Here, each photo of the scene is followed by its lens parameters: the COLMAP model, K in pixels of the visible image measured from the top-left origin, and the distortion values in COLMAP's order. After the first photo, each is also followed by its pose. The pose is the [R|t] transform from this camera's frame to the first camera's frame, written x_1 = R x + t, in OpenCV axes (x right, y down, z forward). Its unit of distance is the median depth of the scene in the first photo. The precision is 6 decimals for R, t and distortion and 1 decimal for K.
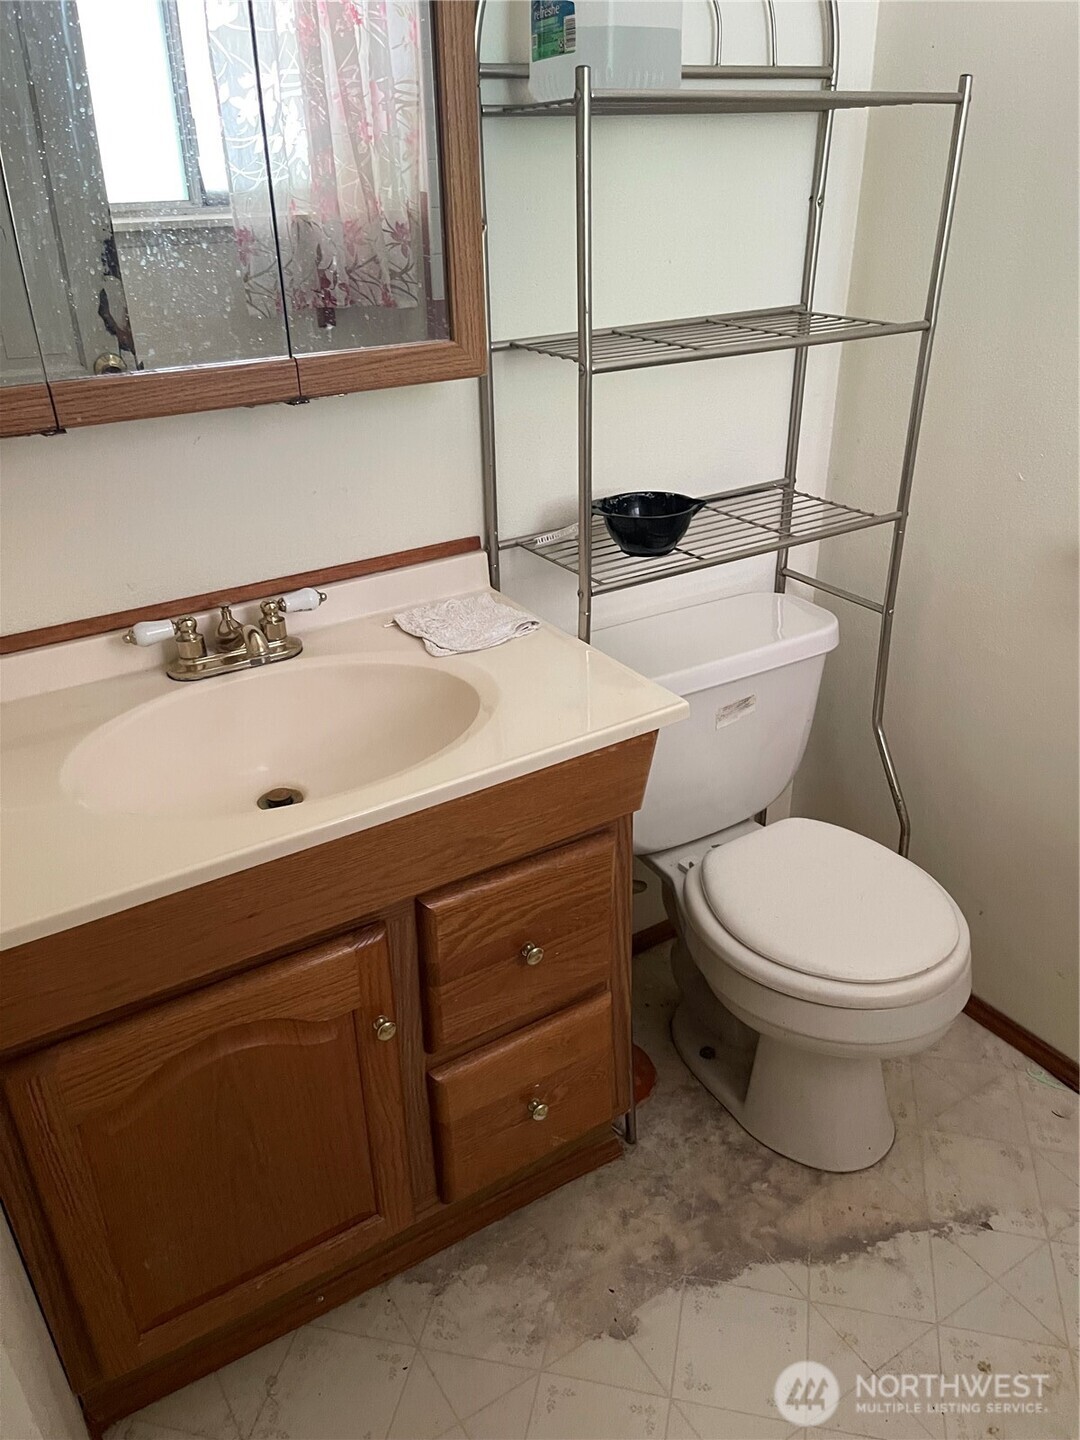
lens RADIAL K [[1091.7, 0, 540.0], [0, 1091.7, 720.0], [0, 0, 1]] dist [0.068332, -0.084114]
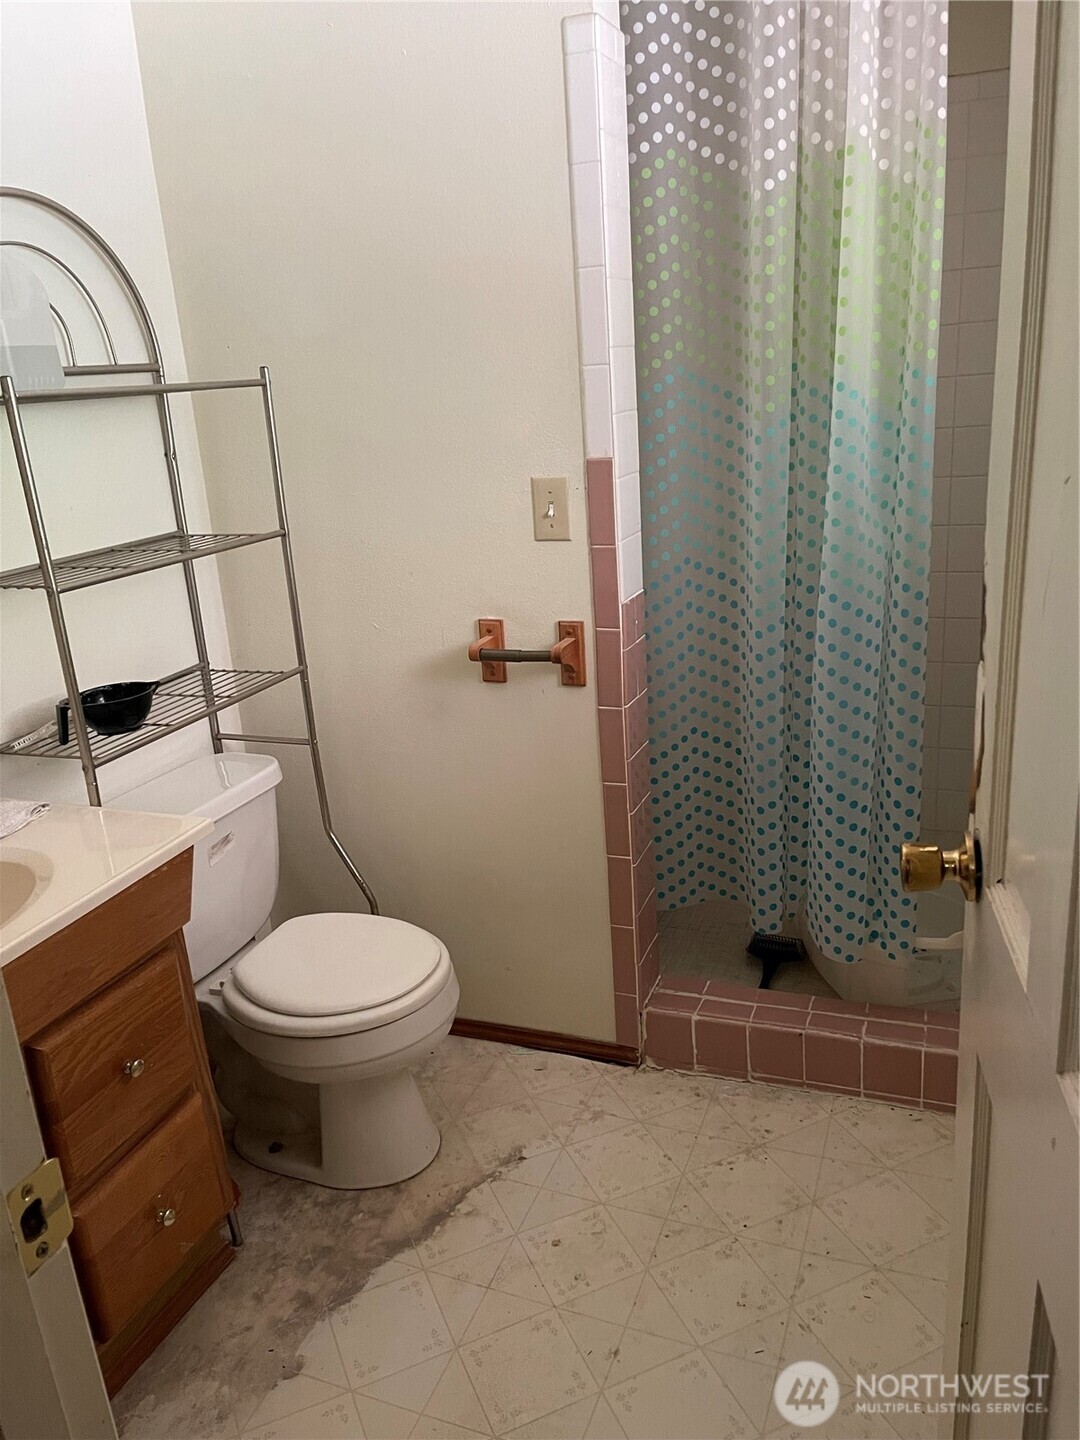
lens RADIAL K [[1091.7, 0, 540.0], [0, 1091.7, 720.0], [0, 0, 1]] dist [0.068332, -0.084114]
pose [[0.809962, -0.214211, 0.545963, -0.185423], [0.315828, 0.943713, -0.098276, 0.098887], [-0.494180, 0.252030, 0.832026, -0.237712]]
